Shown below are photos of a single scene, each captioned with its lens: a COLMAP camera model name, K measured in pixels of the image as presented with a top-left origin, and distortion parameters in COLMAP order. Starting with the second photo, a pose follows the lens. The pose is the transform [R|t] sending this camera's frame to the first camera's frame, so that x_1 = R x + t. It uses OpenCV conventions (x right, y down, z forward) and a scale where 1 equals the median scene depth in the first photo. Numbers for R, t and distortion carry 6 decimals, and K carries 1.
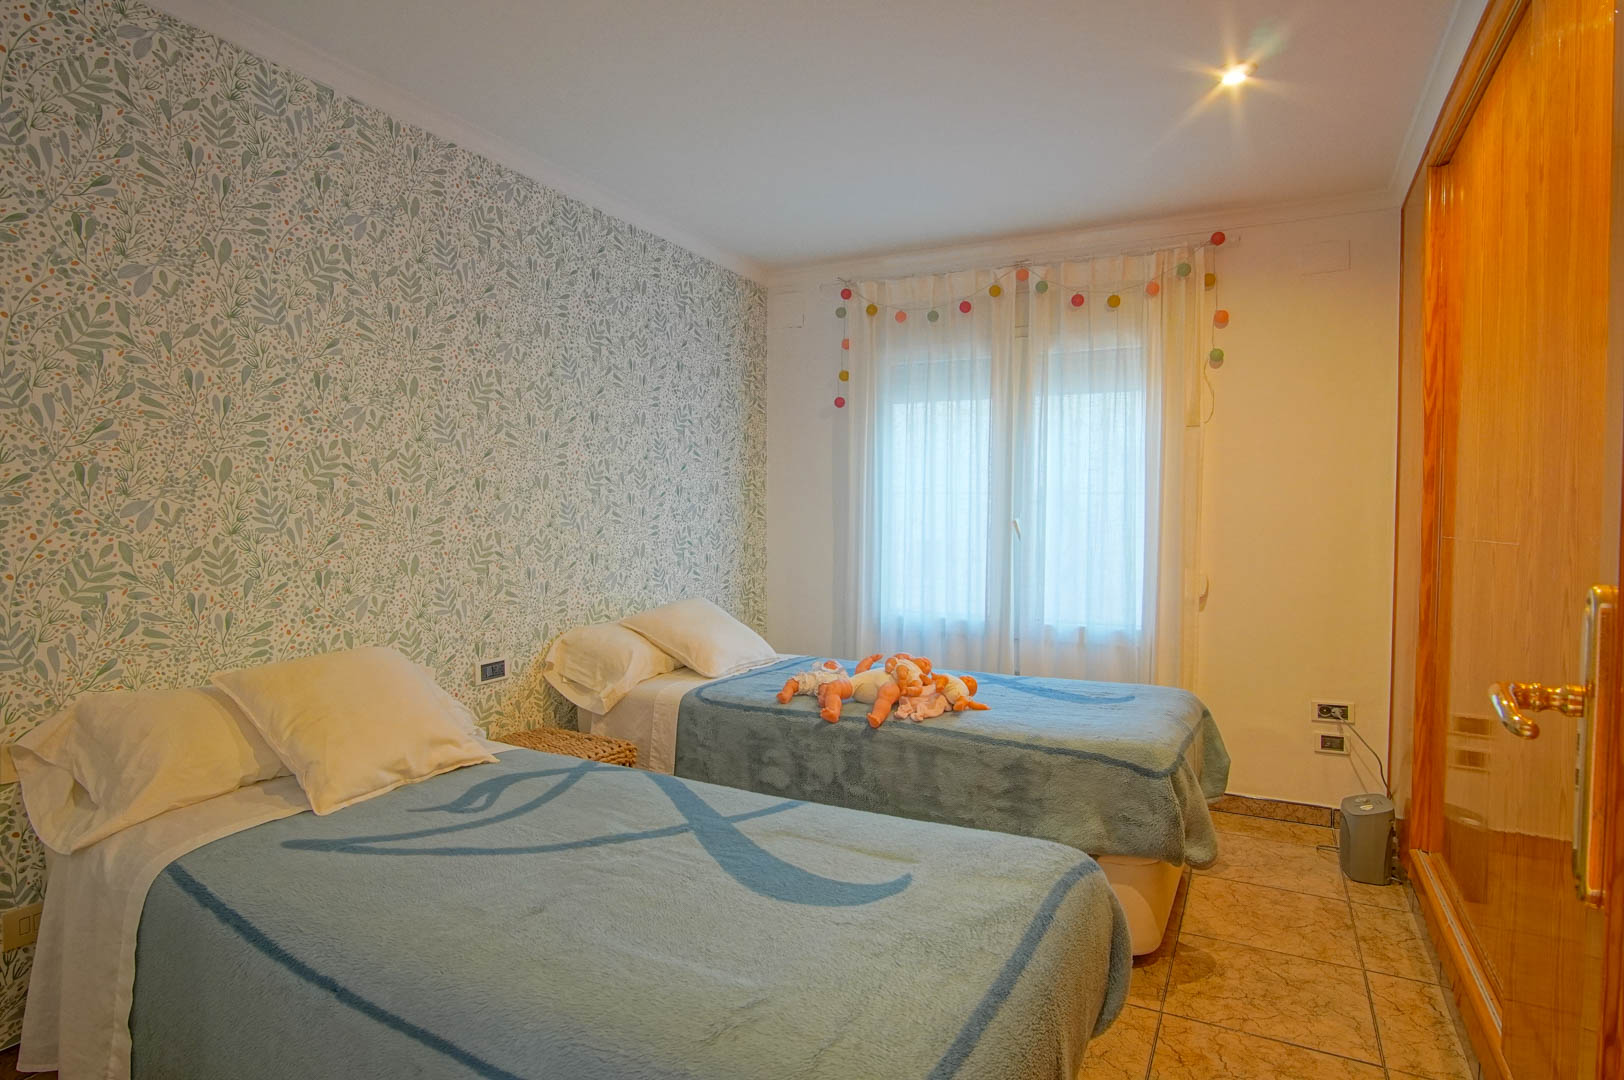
lens RADIAL K [[890.7, 0, 812.4], [0, 890.7, 533.4], [0, 0, 1]] dist [-0.024126, 0.006668]
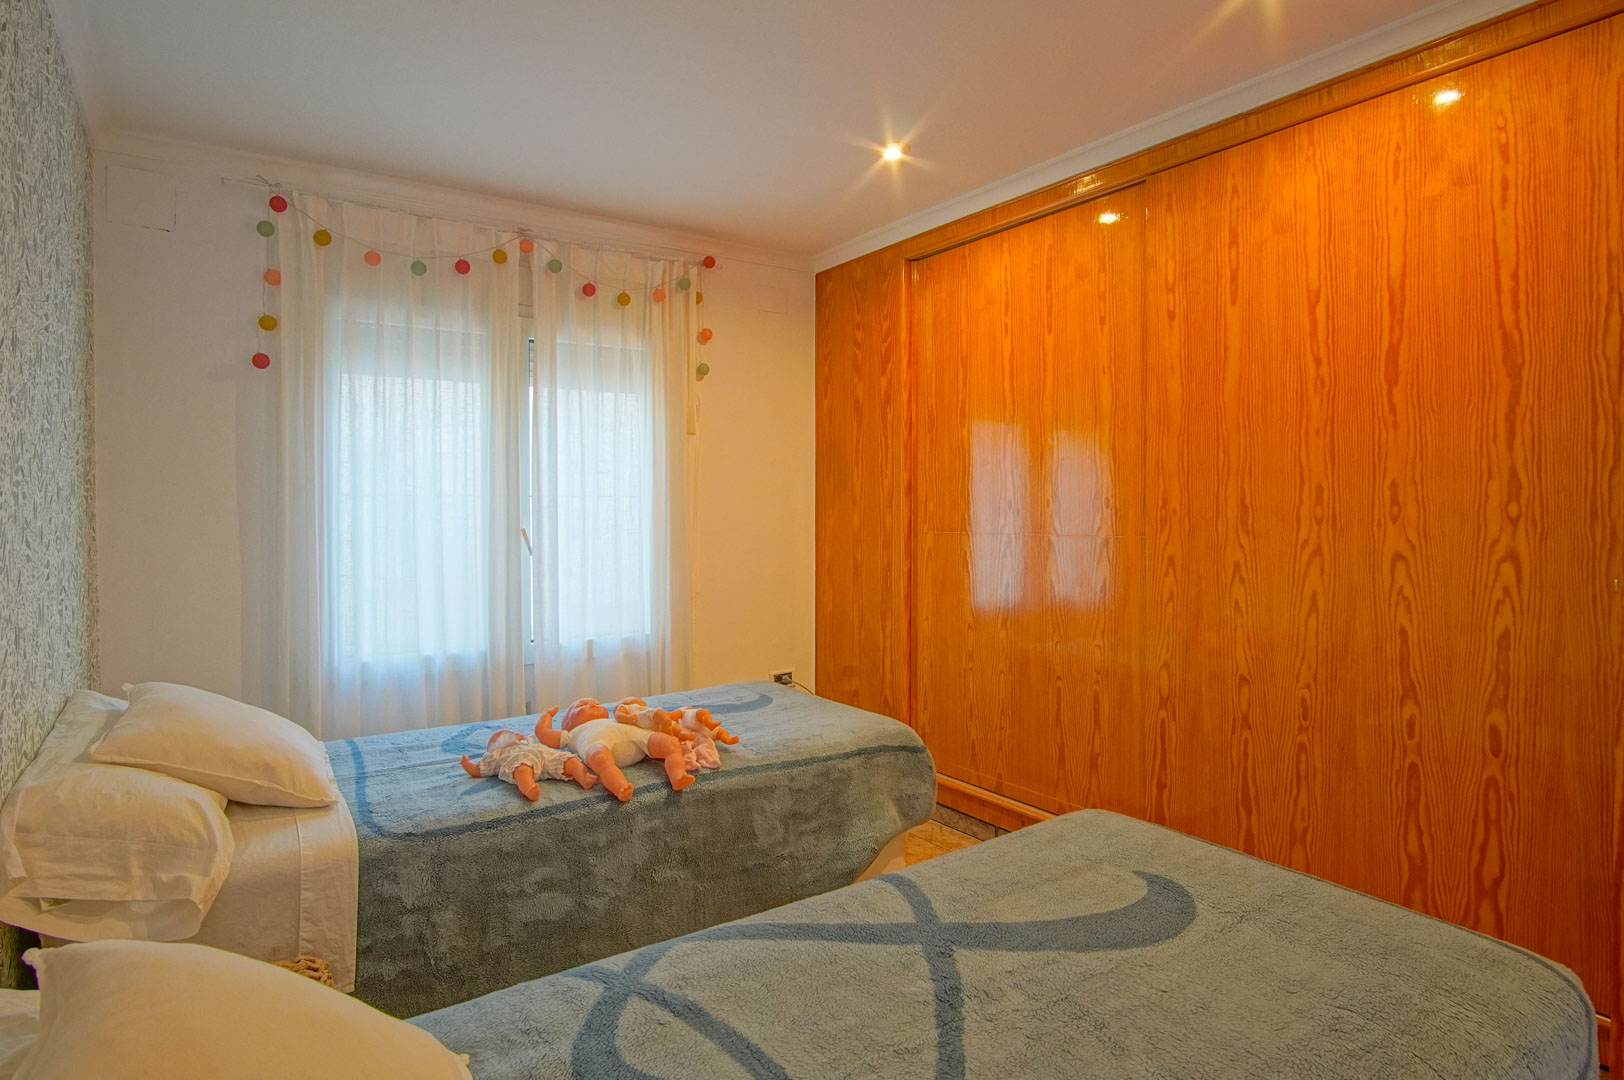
lens RADIAL K [[890.7, 0, 841.3], [0, 890.7, 512.0], [0, 0, 1]] dist [-0.024126, 0.006668]
pose [[0.447742, -0.015882, 0.894022, -0.423127], [0.031214, 0.999510, 0.002123, -0.023809], [-0.893618, 0.026955, 0.448019, 0.357012]]
